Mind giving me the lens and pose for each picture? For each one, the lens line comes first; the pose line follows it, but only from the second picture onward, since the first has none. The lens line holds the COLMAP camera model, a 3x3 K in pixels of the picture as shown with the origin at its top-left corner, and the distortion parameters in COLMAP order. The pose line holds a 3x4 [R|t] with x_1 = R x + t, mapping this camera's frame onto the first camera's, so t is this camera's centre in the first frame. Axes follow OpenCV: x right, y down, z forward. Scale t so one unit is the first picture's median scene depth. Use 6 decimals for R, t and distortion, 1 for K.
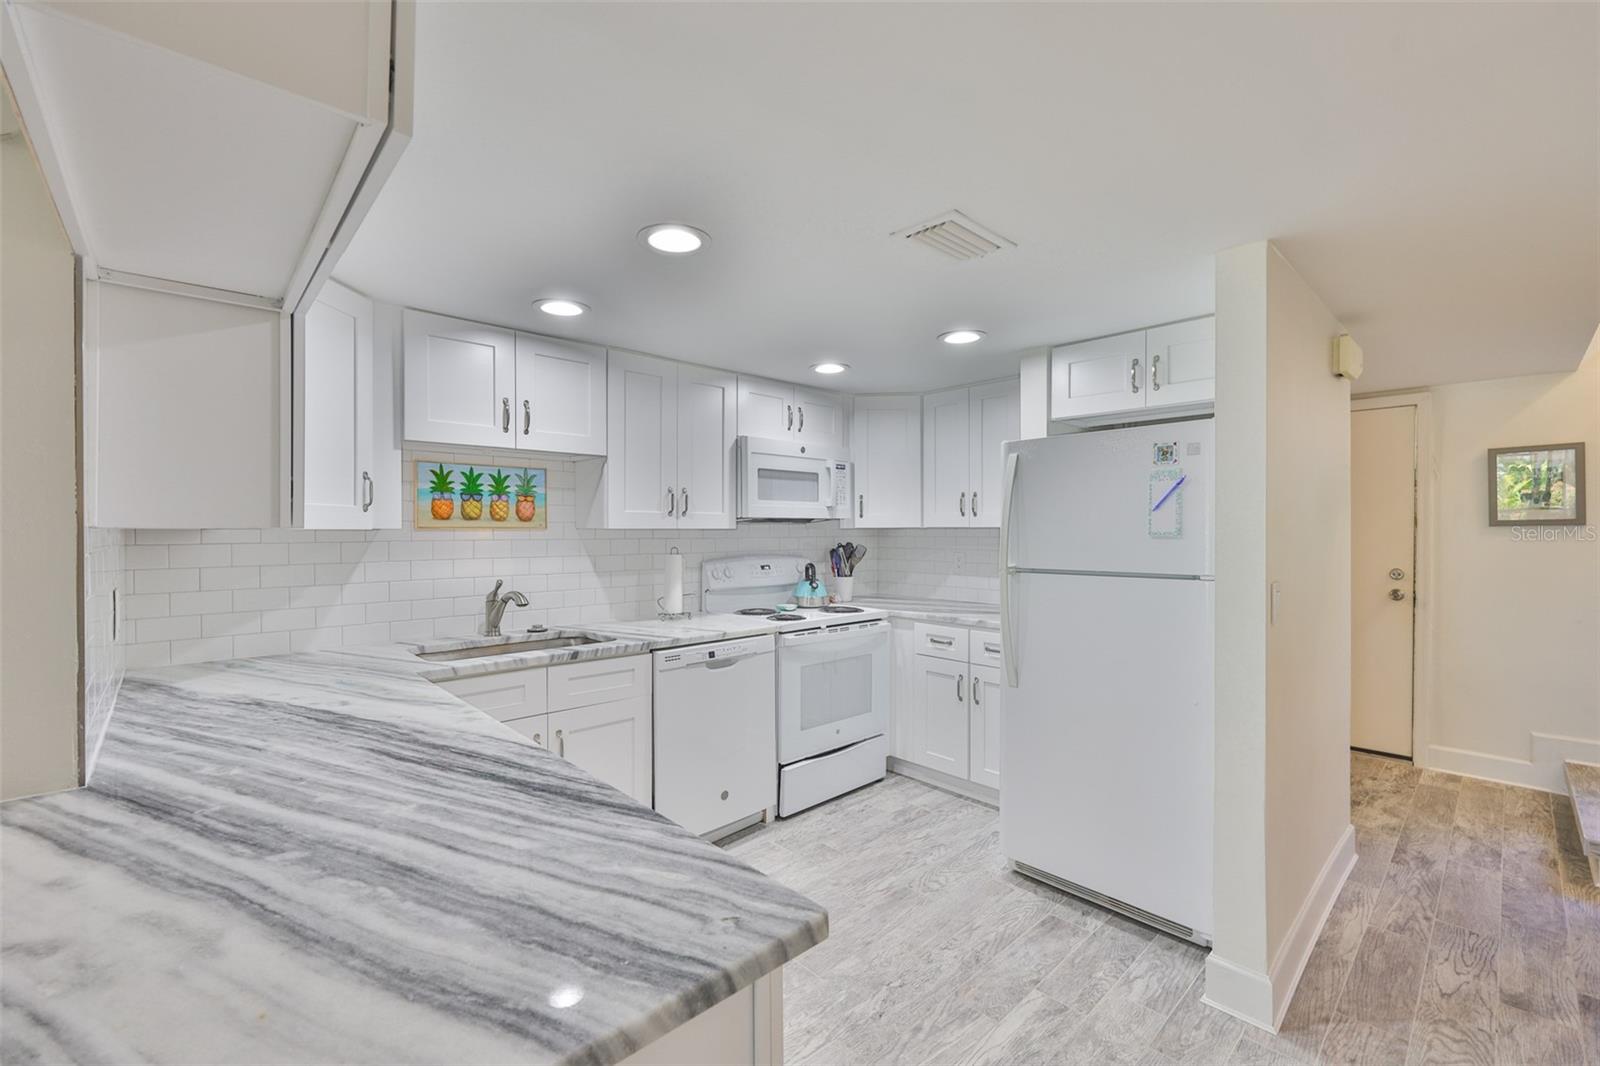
lens RADIAL K [[686.6, 0, 796.5], [0, 686.6, 529.7], [0, 0, 1]] dist [-0.002874, 0.005249]
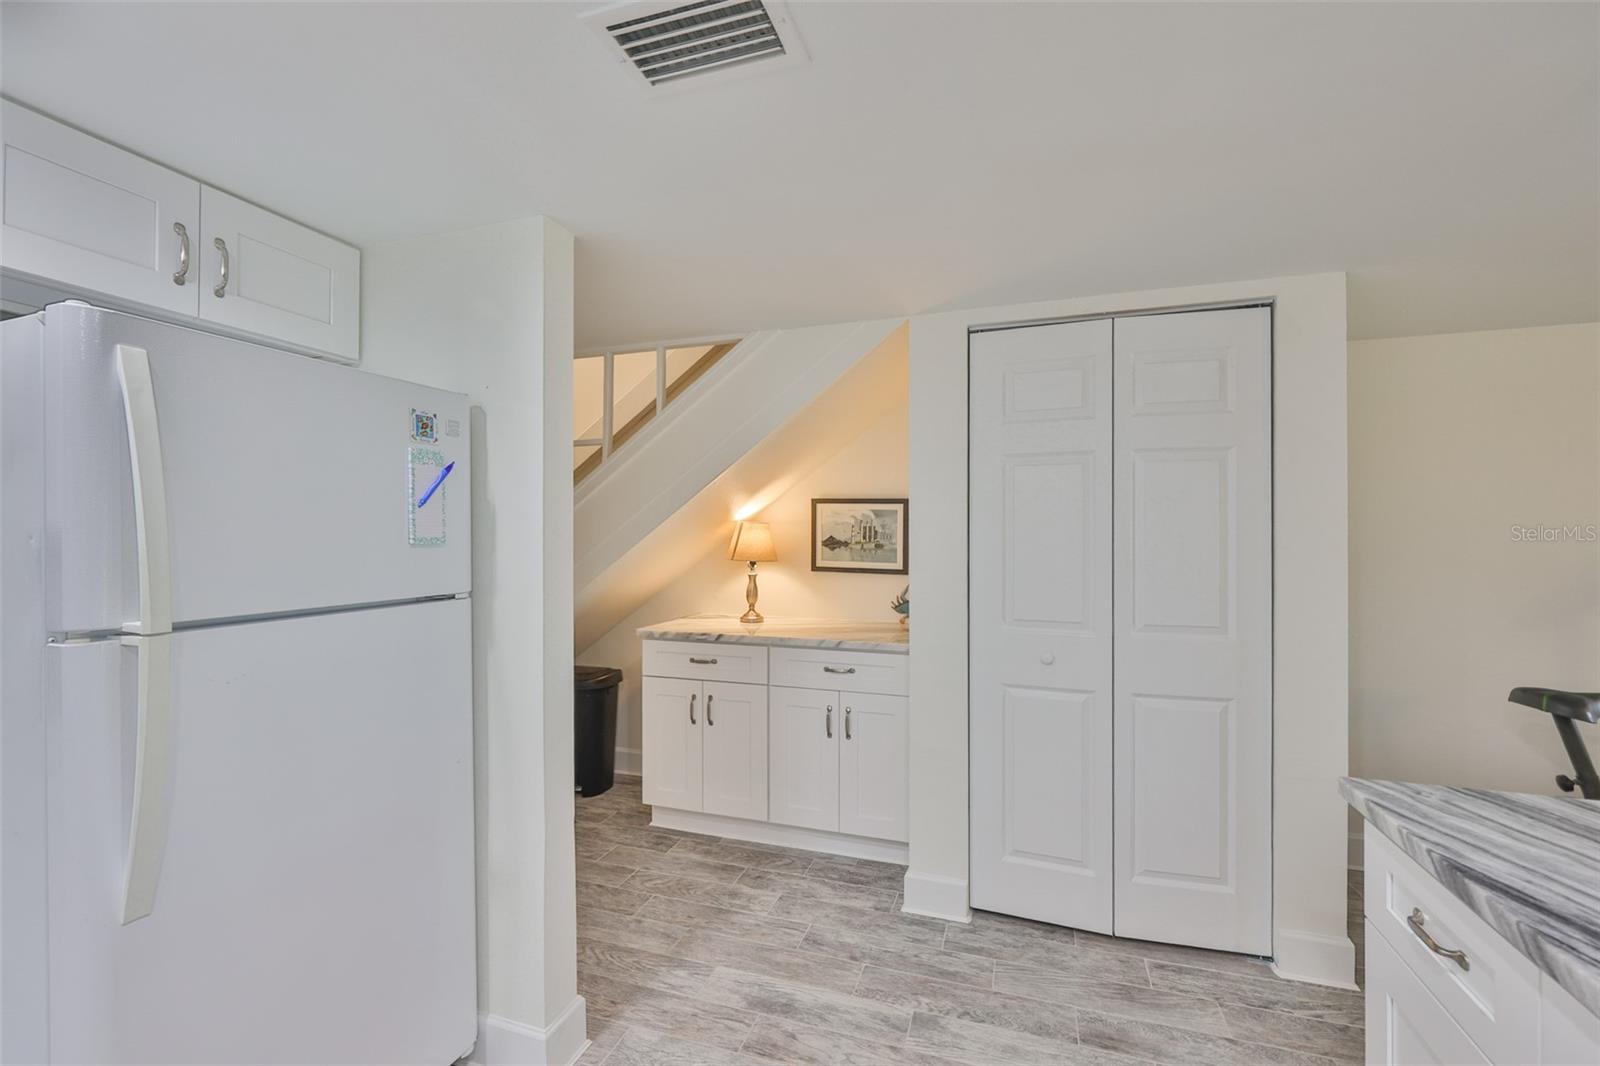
lens RADIAL K [[686.6, 0, 796.5], [0, 686.6, 529.7], [0, 0, 1]] dist [-0.002874, 0.005249]
pose [[-0.469676, 0.007741, 0.882805, -0.270991], [-0.000906, 0.999957, -0.009250, 0.001520], [-0.882838, -0.005144, -0.469649, 1.007997]]
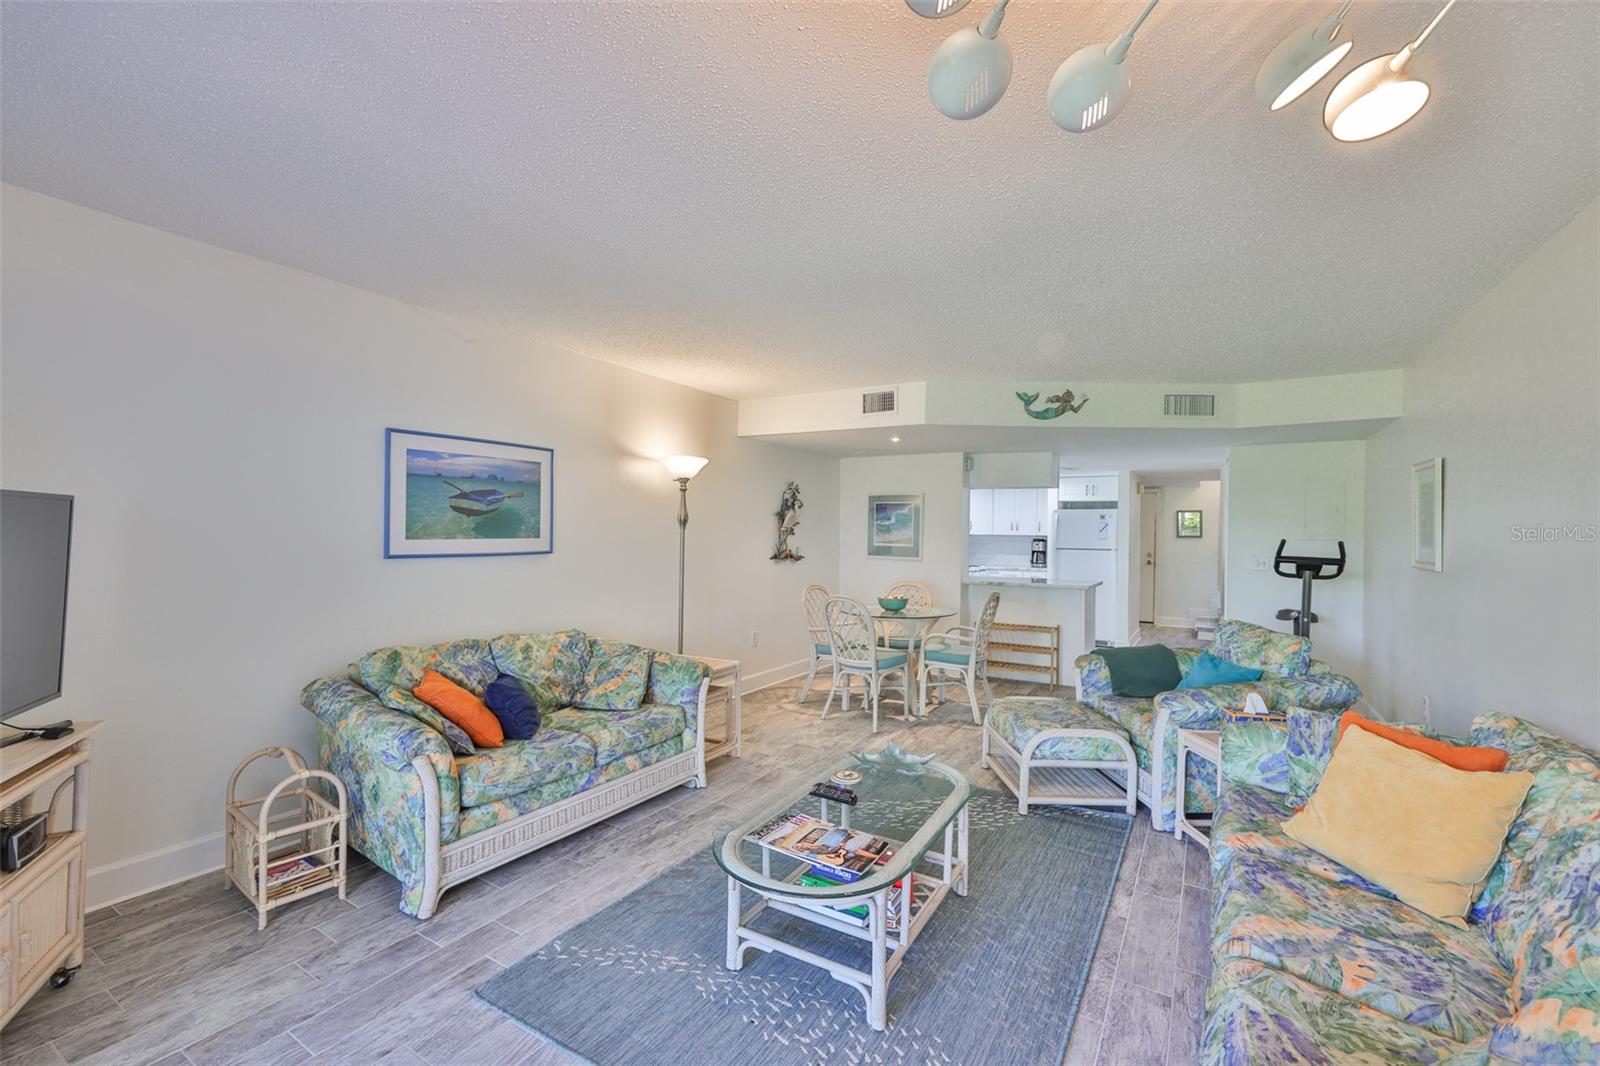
lens RADIAL K [[686.6, 0, 796.5], [0, 686.6, 529.7], [0, 0, 1]] dist [-0.002874, 0.005249]
pose [[0.966236, 0.018045, 0.257025, -2.092291], [-0.016913, 0.999835, -0.006613, 0.012157], [-0.257102, 0.002042, 0.966382, -2.252370]]
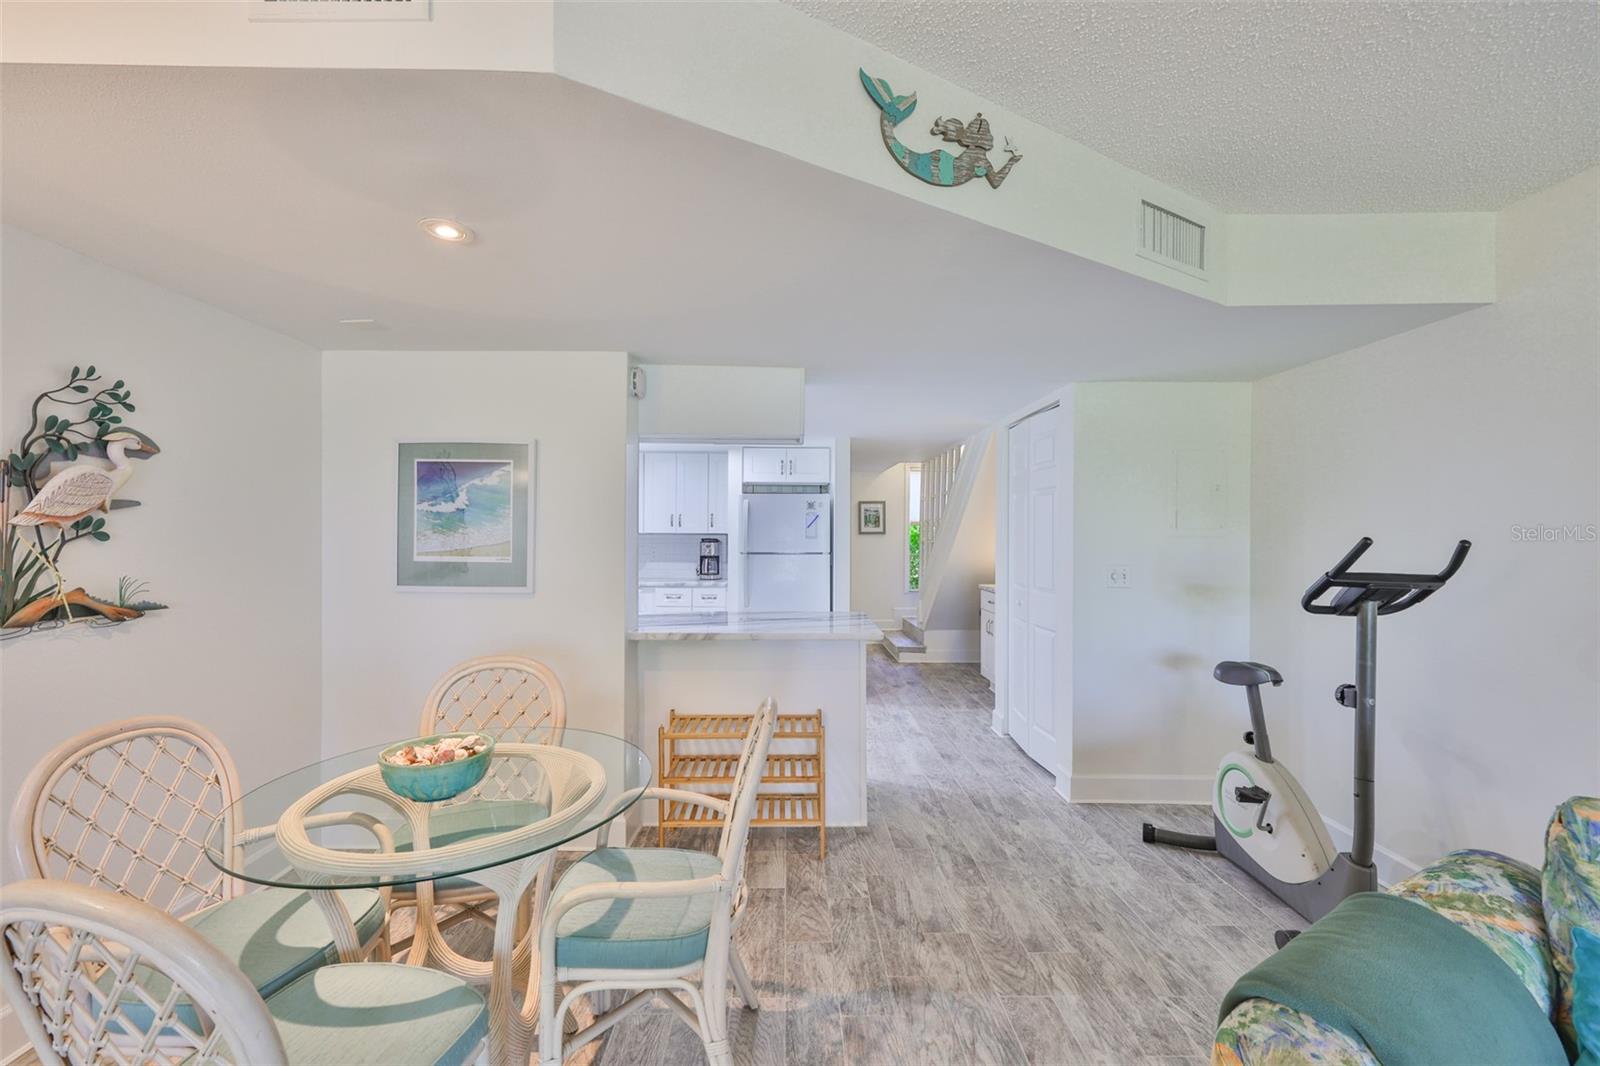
lens RADIAL K [[686.6, 0, 796.5], [0, 686.6, 529.7], [0, 0, 1]] dist [-0.002874, 0.005249]
pose [[0.685901, 0.011232, 0.727608, -1.391128], [-0.005257, 0.999931, -0.010481, 0.006957], [-0.727676, 0.003364, 0.685913, -0.736406]]
